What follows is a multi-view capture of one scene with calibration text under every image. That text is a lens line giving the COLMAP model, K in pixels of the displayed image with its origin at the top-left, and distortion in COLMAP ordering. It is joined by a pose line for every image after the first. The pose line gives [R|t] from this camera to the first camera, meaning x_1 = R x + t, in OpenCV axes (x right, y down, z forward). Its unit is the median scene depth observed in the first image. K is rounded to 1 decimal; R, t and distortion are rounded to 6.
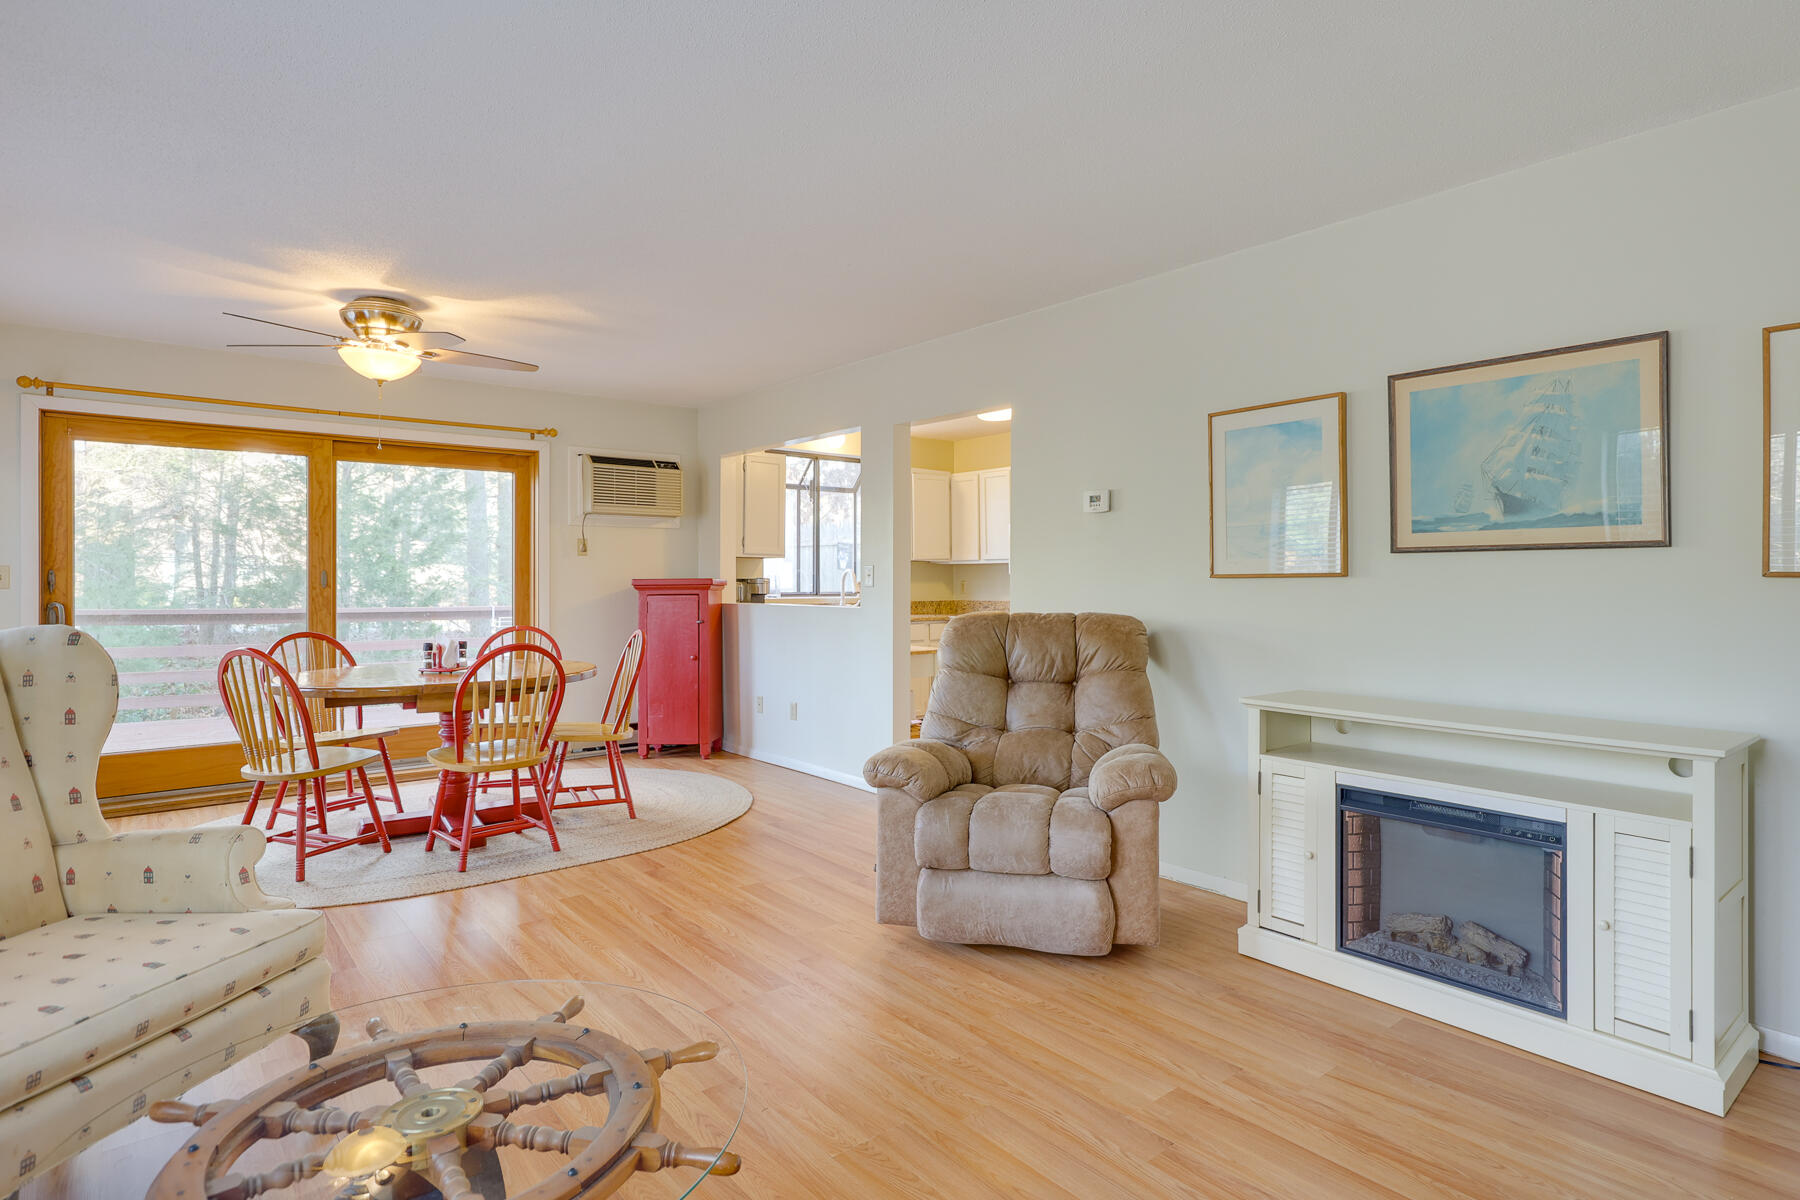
lens RADIAL K [[928.6, 0, 914.3], [0, 928.6, 584.7], [0, 0, 1]] dist [0.007097, -0.000497]
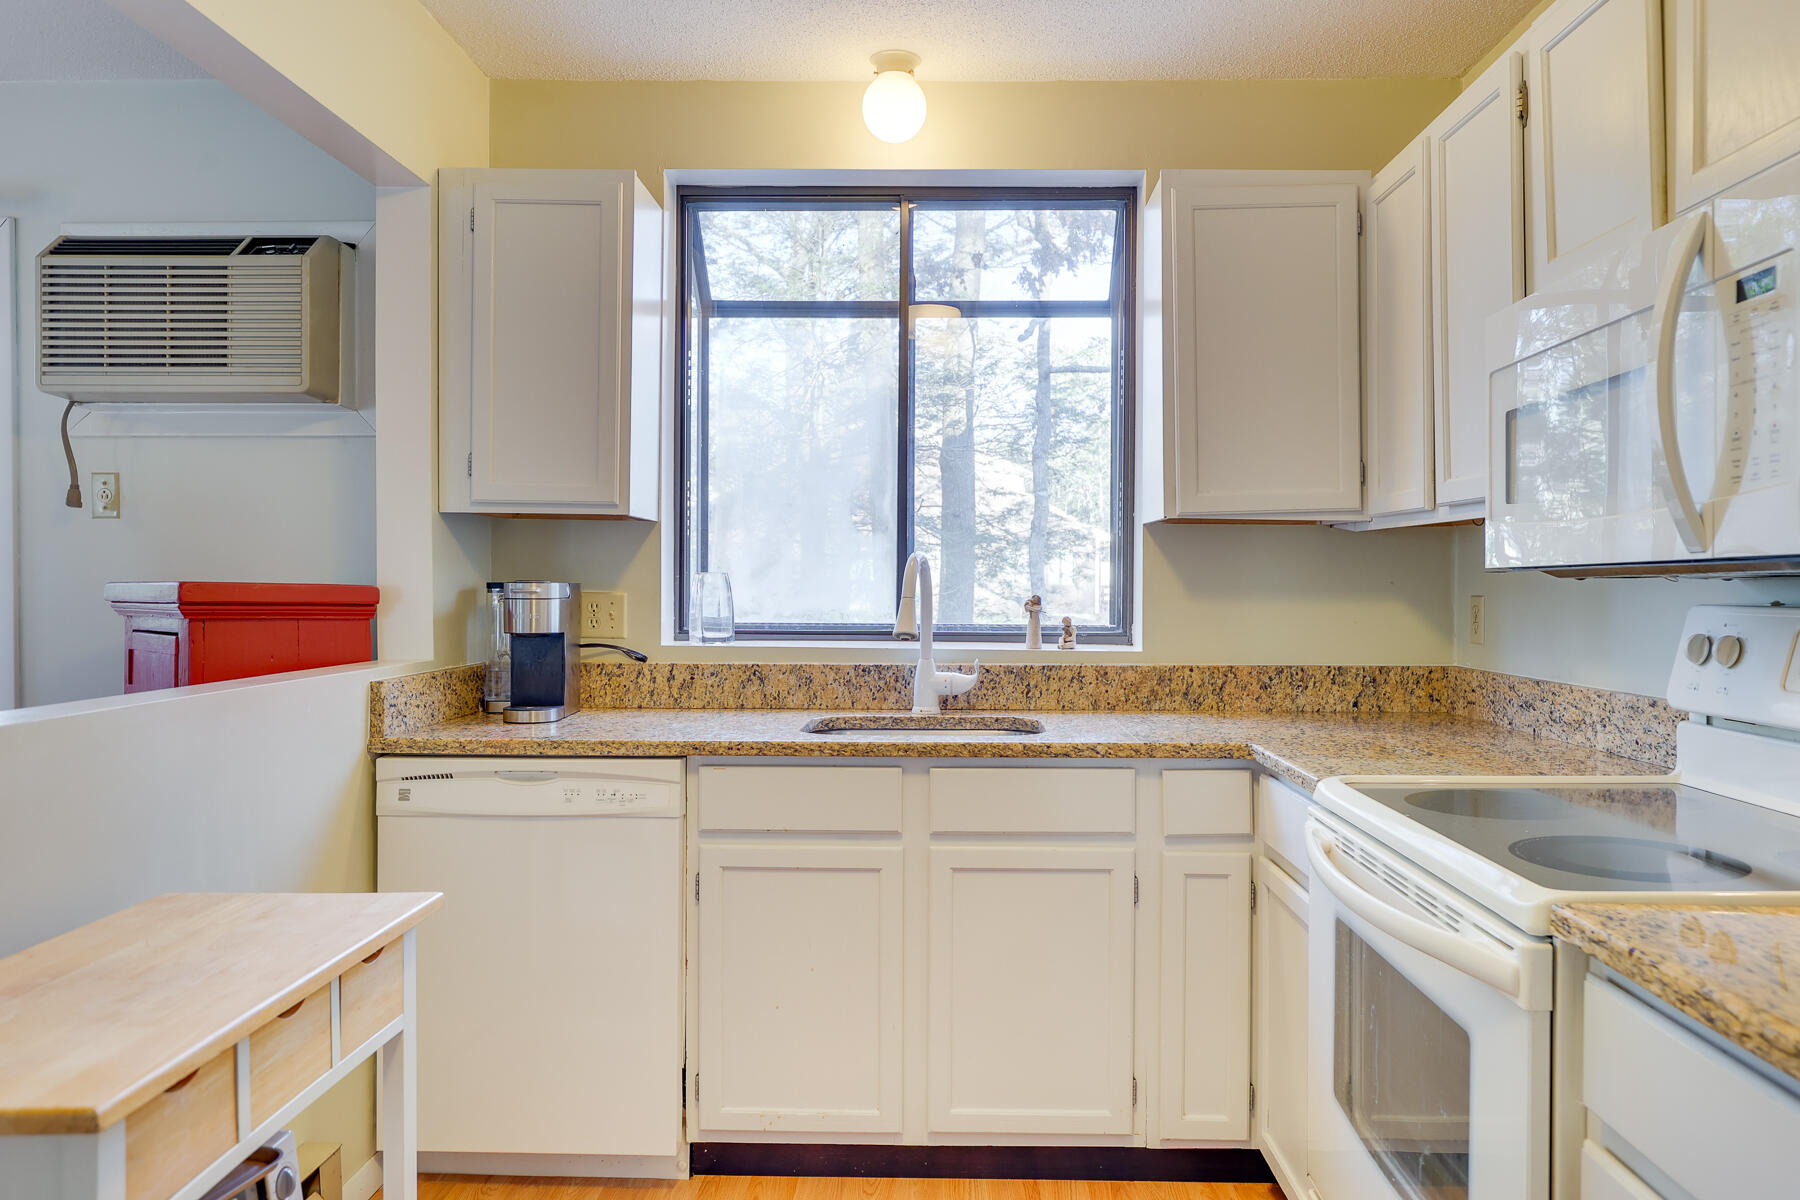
lens RADIAL K [[1243.9, 0, 919.2], [0, 1243.9, 600.4], [0, 0, 1]] dist [0.007458, -0.000204]
pose [[0.755100, 0.015320, -0.655430, 0.335636], [-0.009839, 0.999879, 0.012036, -0.010758], [0.655535, -0.002640, 0.755160, 1.282648]]
